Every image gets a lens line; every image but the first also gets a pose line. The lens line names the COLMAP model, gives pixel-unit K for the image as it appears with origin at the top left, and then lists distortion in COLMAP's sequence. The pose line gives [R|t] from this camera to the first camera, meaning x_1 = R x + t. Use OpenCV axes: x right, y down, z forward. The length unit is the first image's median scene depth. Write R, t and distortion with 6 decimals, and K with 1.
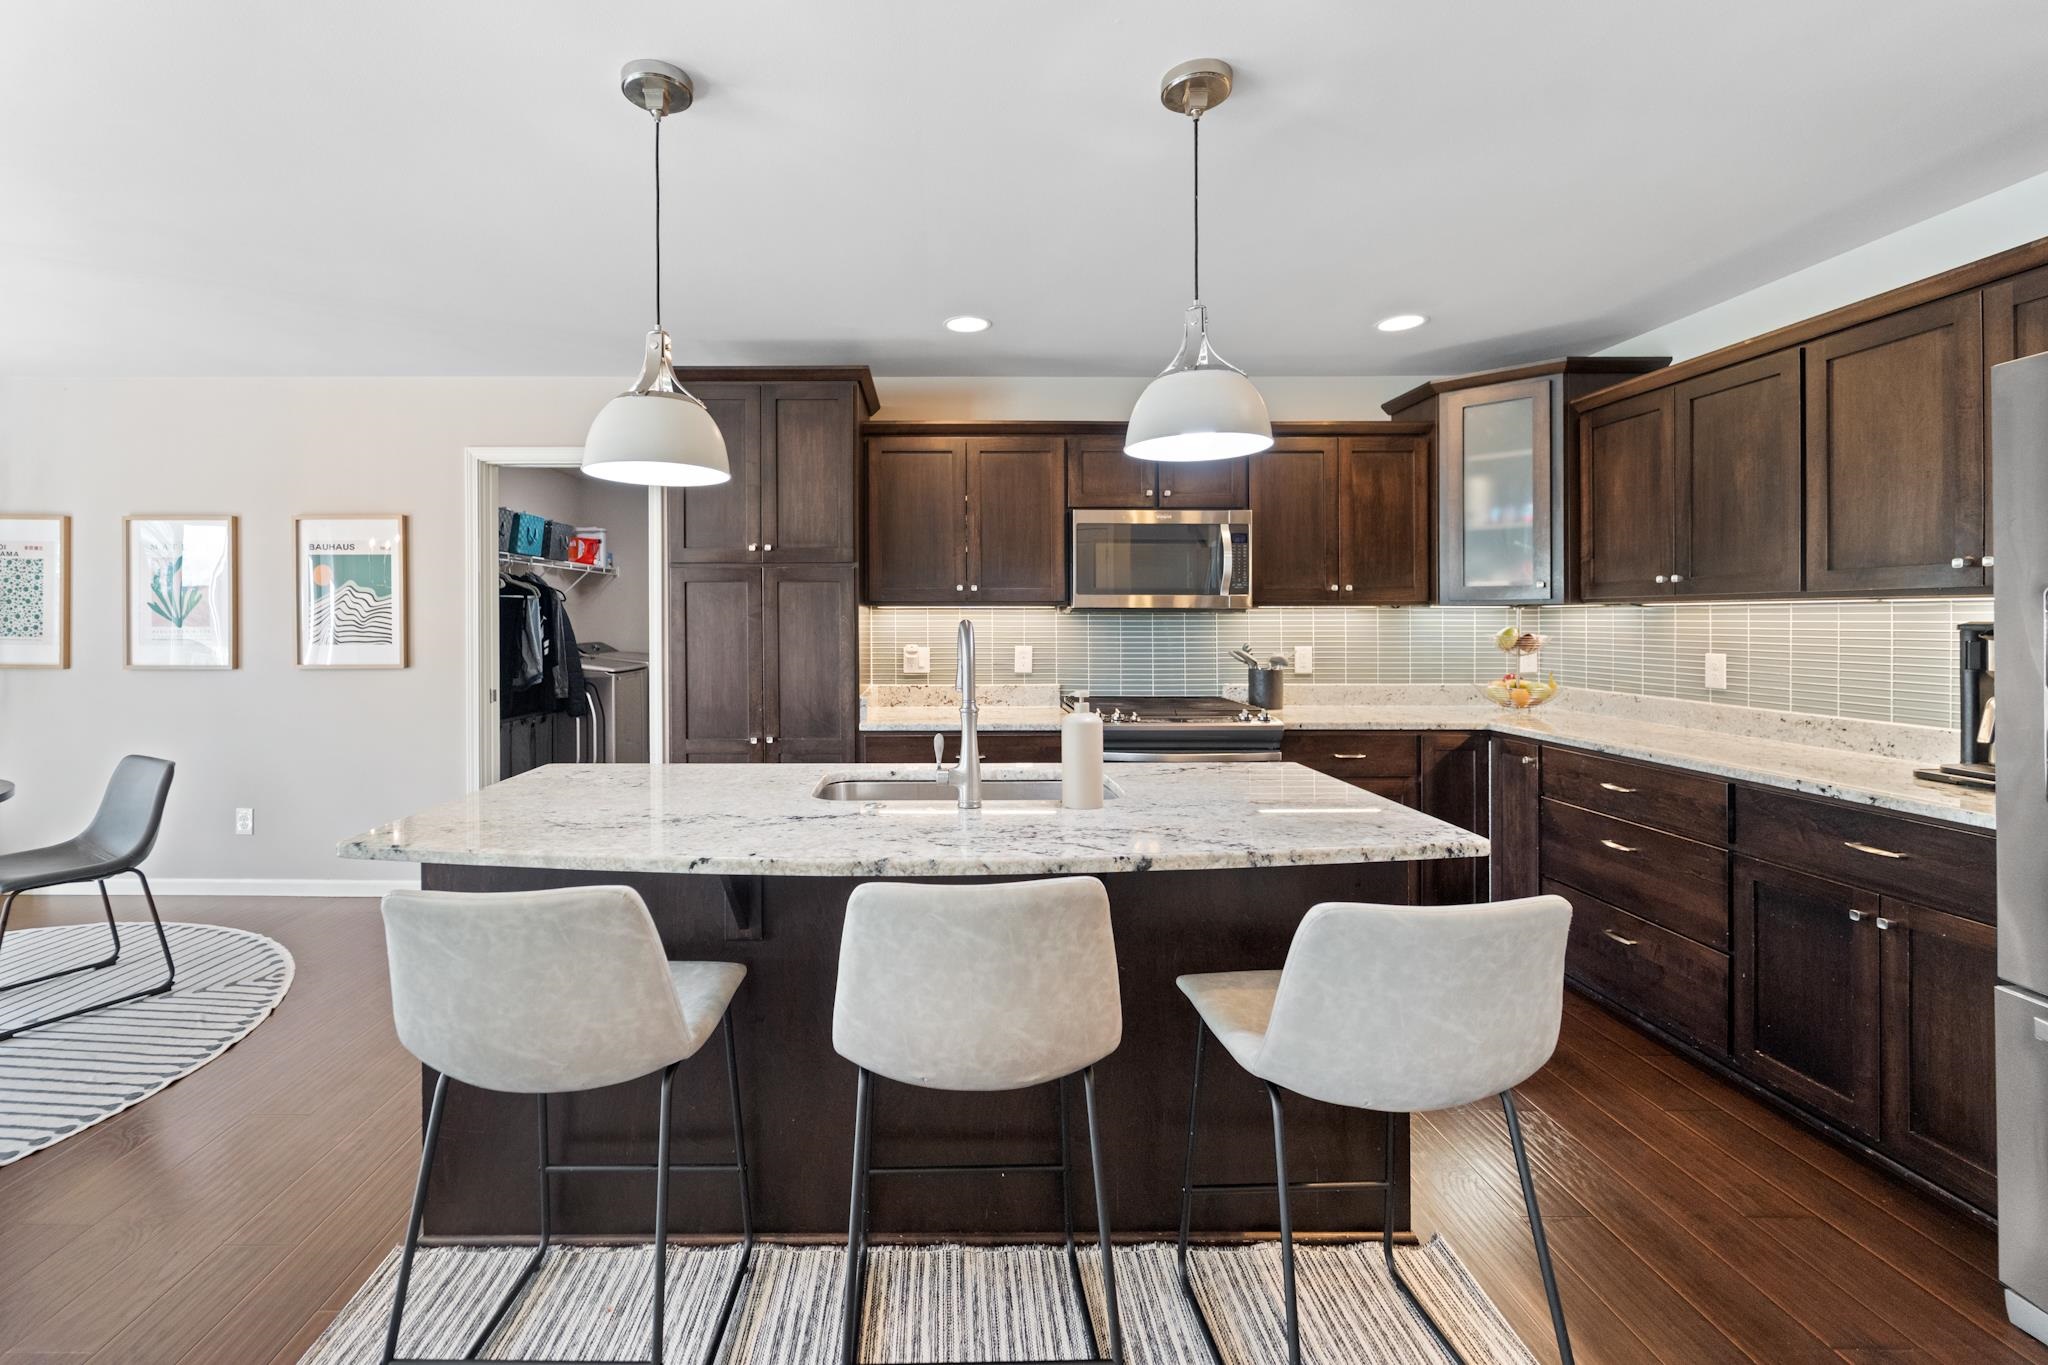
lens RADIAL K [[862.2, 0, 937.0], [0, 862.2, 621.7], [0, 0, 1]] dist [0.004355, 0.000246]
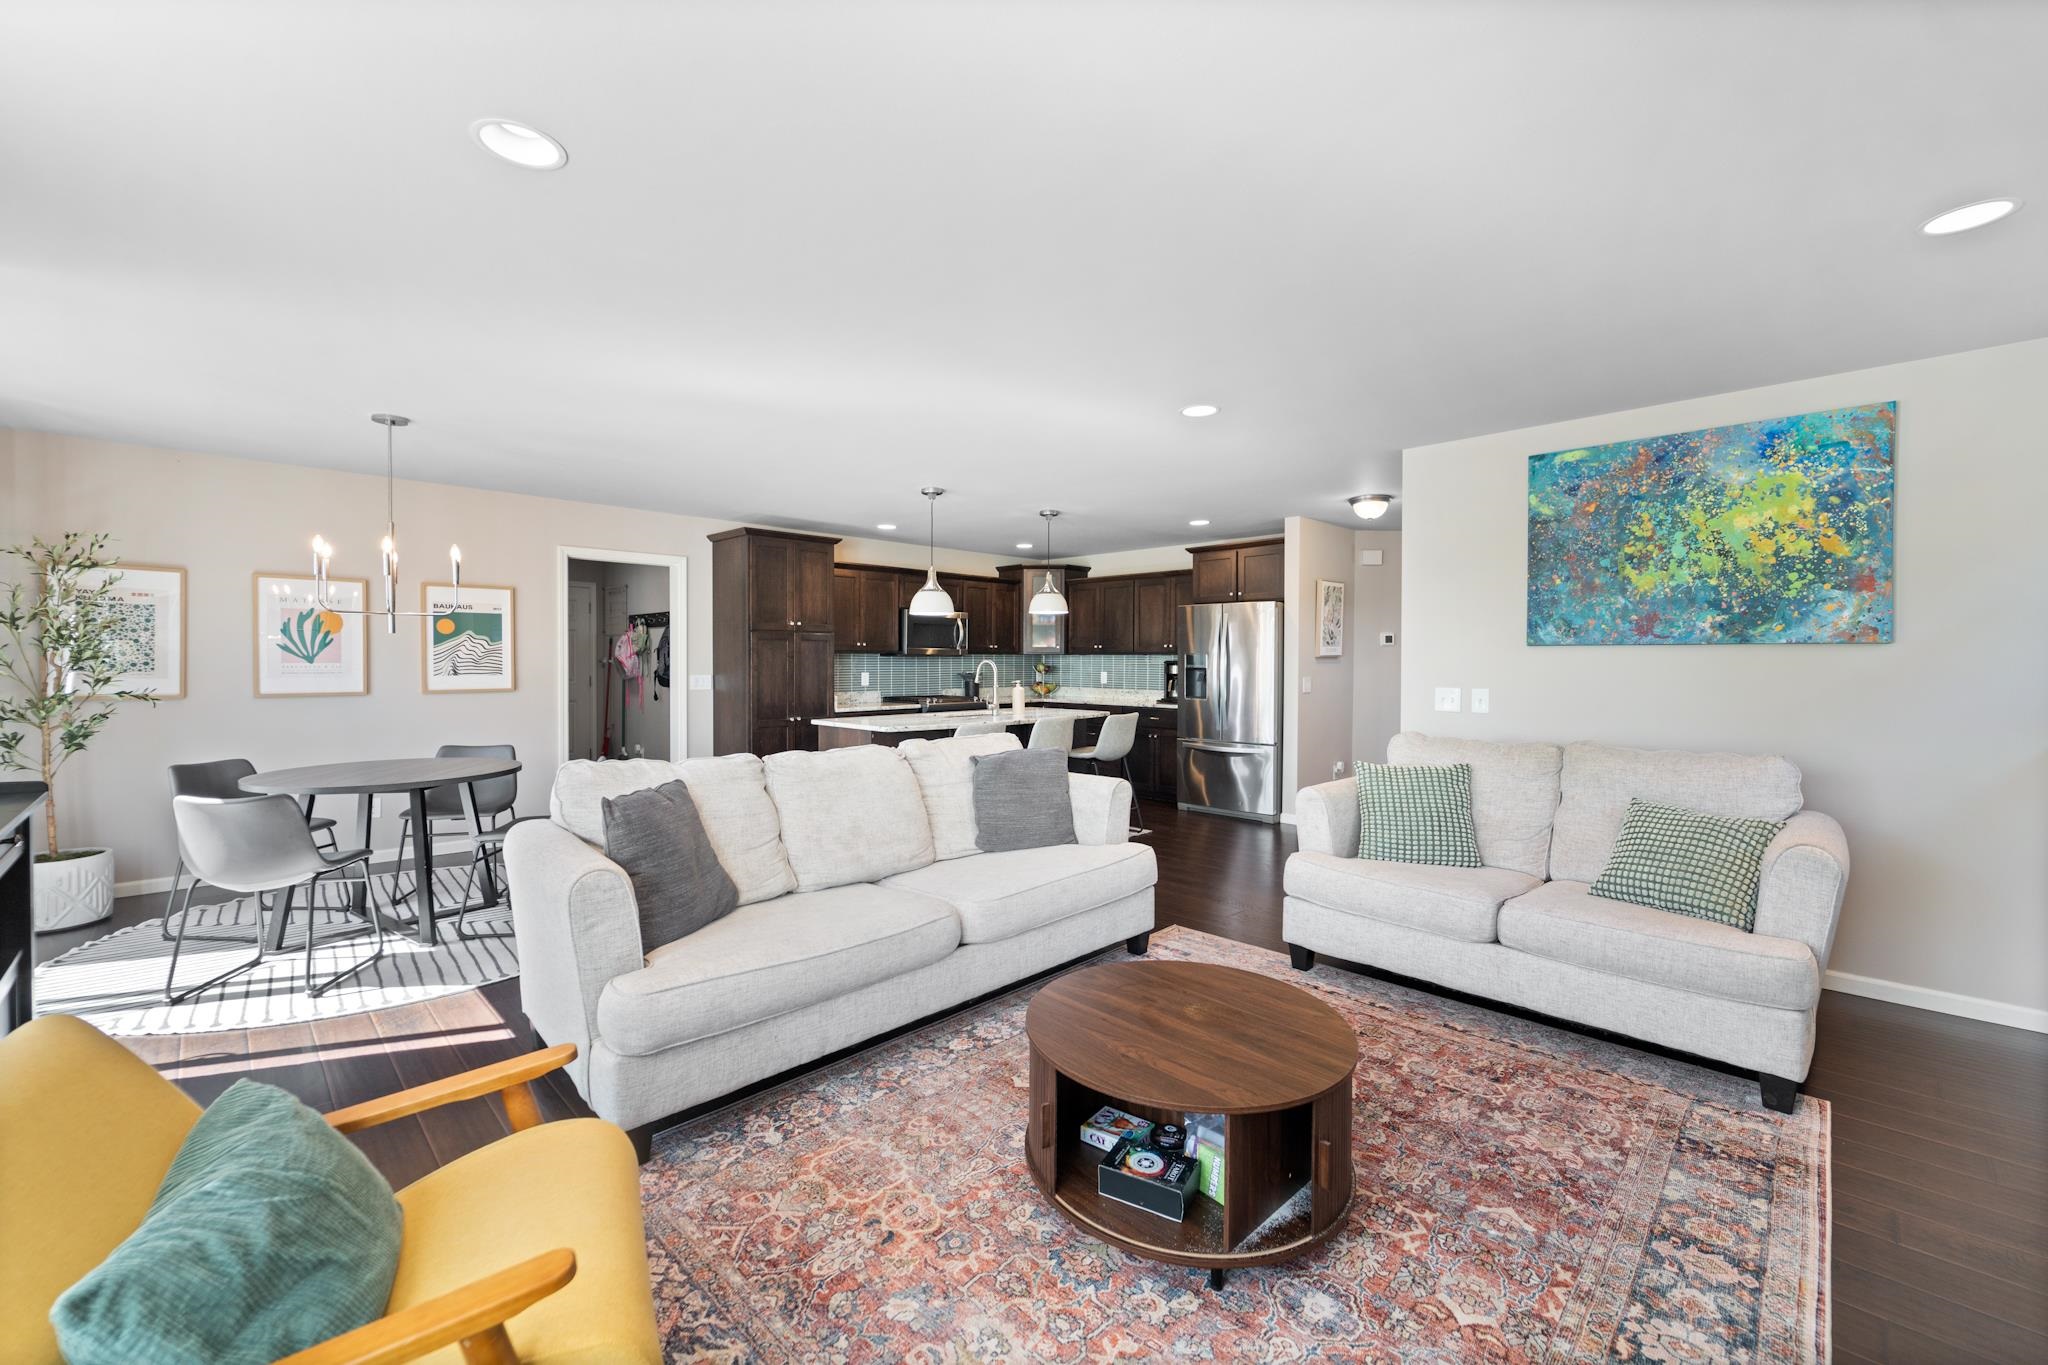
lens RADIAL K [[817.9, 0, 1024.0], [0, 817.9, 682.5], [0, 0, 1]] dist [-0.001354, -0.000438]
pose [[0.708151, -0.016754, 0.705863, -1.163453], [-0.001522, 0.999680, 0.025255, 0.003287], [-0.706060, -0.018959, 0.707898, -0.722357]]
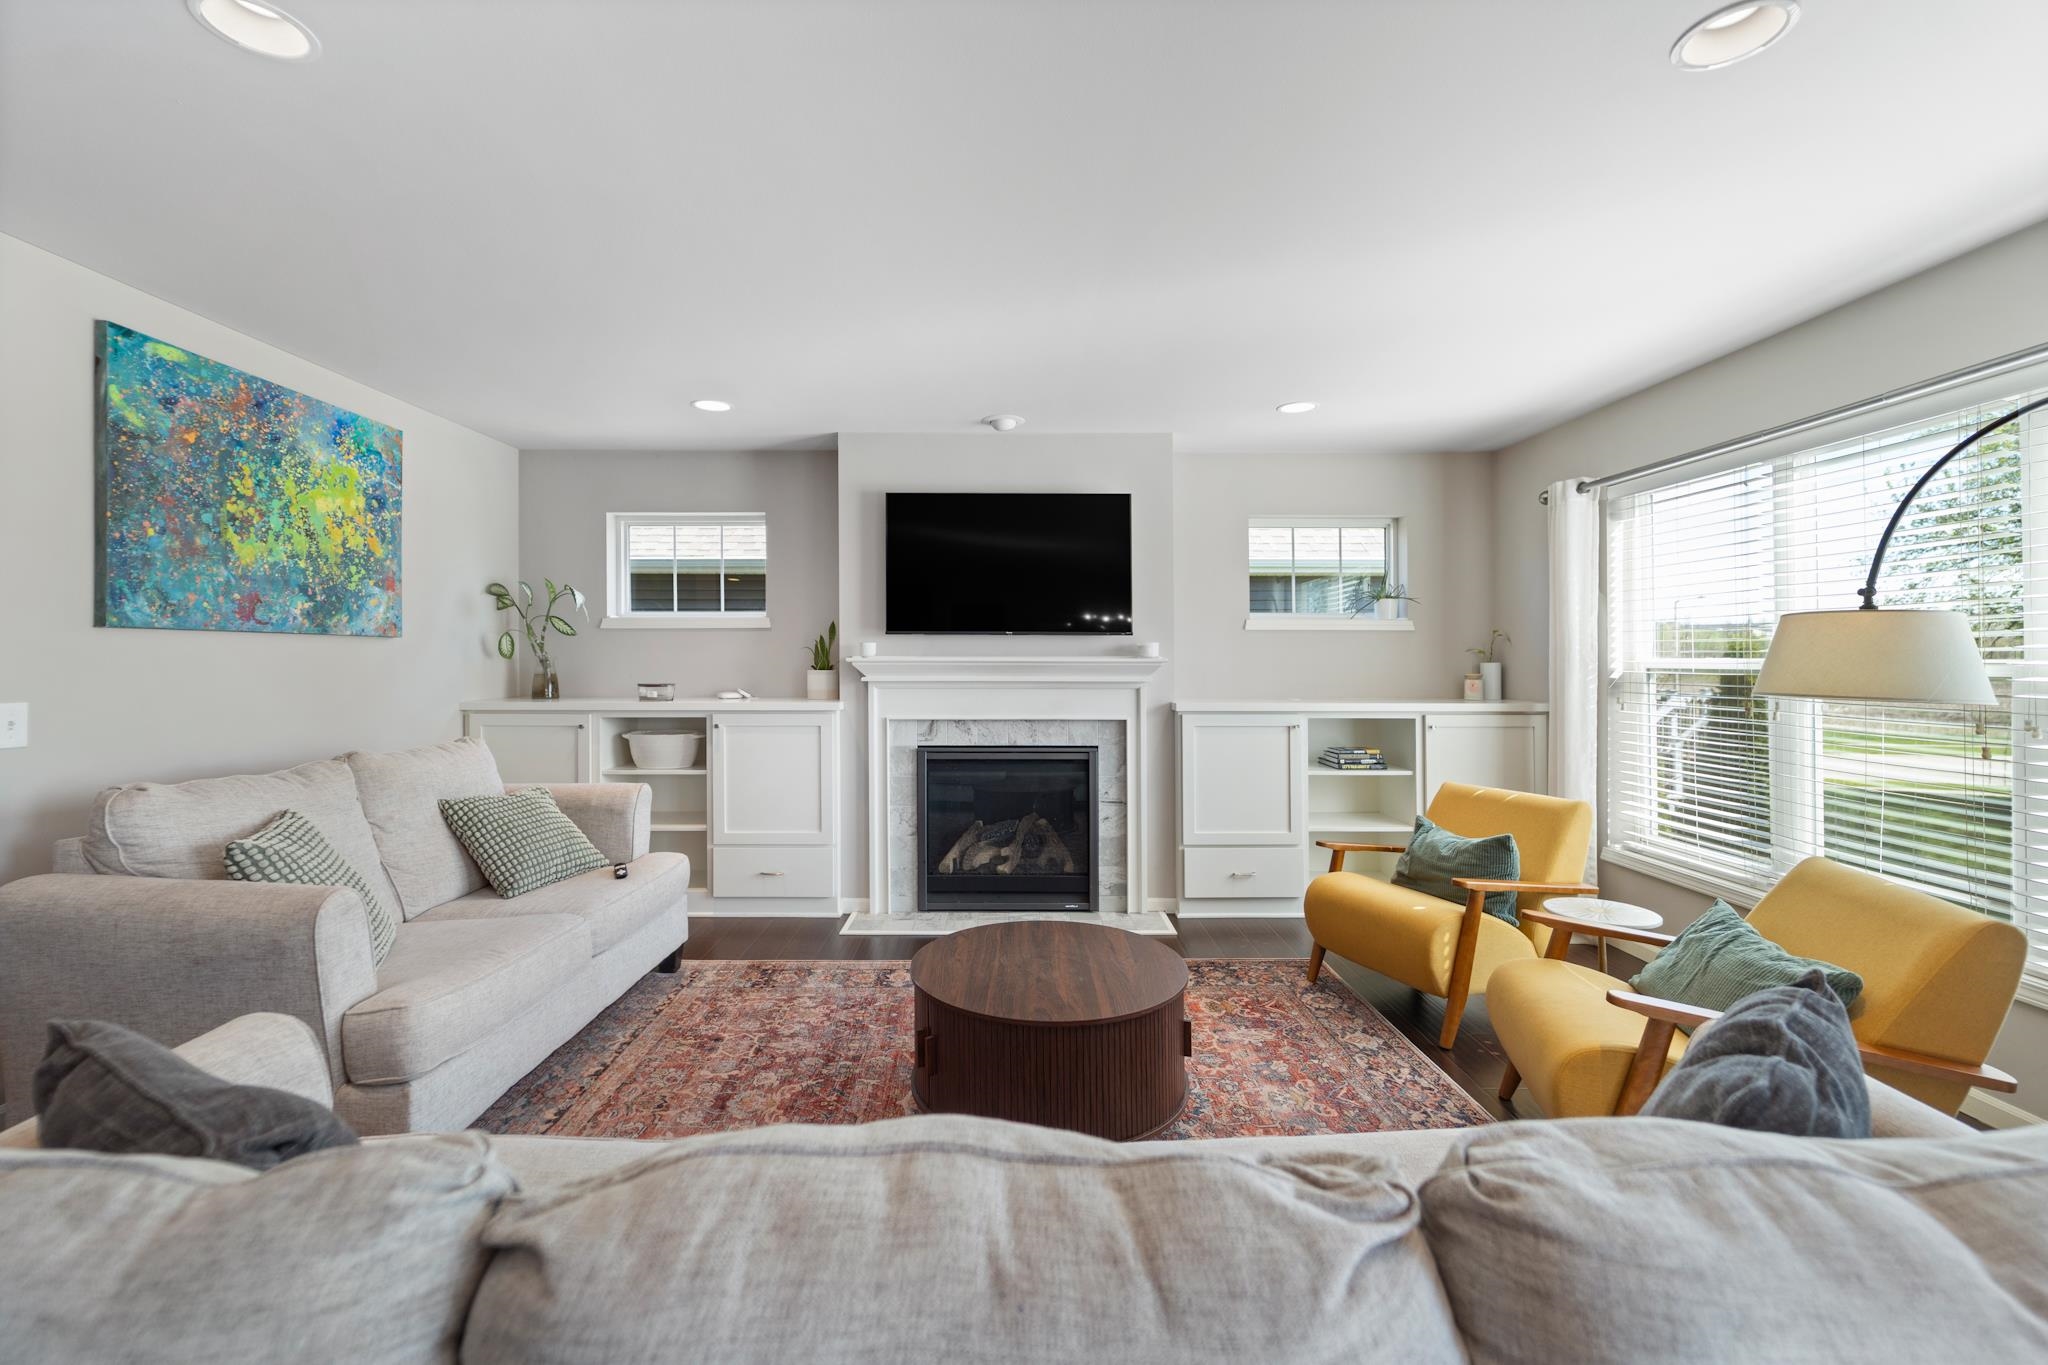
lens RADIAL K [[836.2, 0, 1010.7], [0, 836.2, 658.2], [0, 0, 1]] dist [-0.006457, 0.000100]
pose [[-0.999997, -0.000886, -0.002441, -0.631731], [-0.000891, 0.999997, 0.002118, 0.004525], [0.002440, 0.002120, -0.999995, 0.310262]]
